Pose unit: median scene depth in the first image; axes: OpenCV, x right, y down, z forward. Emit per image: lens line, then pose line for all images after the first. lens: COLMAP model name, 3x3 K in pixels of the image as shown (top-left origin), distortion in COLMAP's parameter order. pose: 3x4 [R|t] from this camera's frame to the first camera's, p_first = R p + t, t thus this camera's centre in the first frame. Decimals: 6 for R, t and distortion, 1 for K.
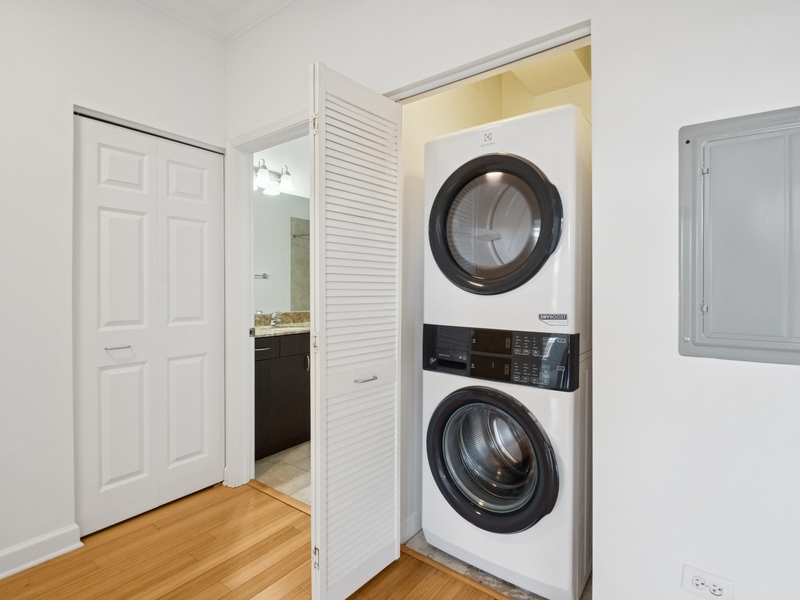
lens RADIAL K [[403.1, 0, 405.7], [0, 403.1, 290.2], [0, 0, 1]] dist [0.022556, -0.018108]
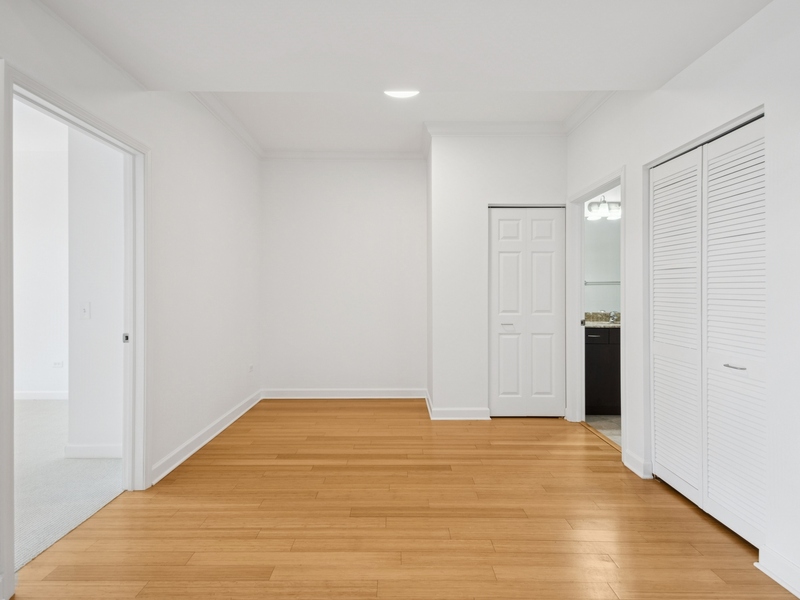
lens RADIAL K [[403.1, 0, 405.7], [0, 403.1, 290.2], [0, 0, 1]] dist [0.022556, -0.018108]
pose [[0.604846, -0.005232, -0.796325, 0.419414], [-0.003919, 0.999947, -0.009547, 0.001252], [0.796333, 0.008896, 0.604794, -0.430525]]
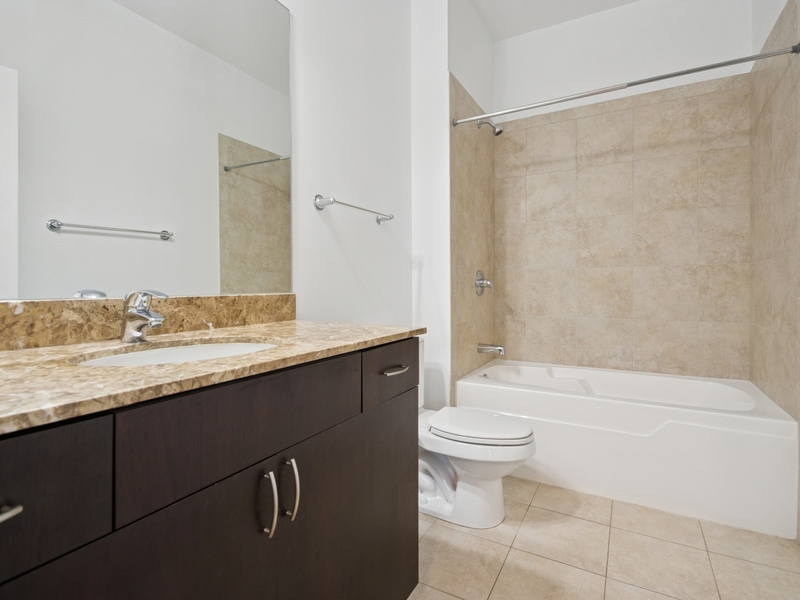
lens RADIAL K [[403.1, 0, 405.7], [0, 403.1, 290.2], [0, 0, 1]] dist [0.022556, -0.018108]
pose [[0.990974, -0.009324, 0.133727, -0.244848], [0.008887, 0.999953, 0.003863, 0.072696], [-0.133757, -0.002640, 0.991011, 0.945268]]
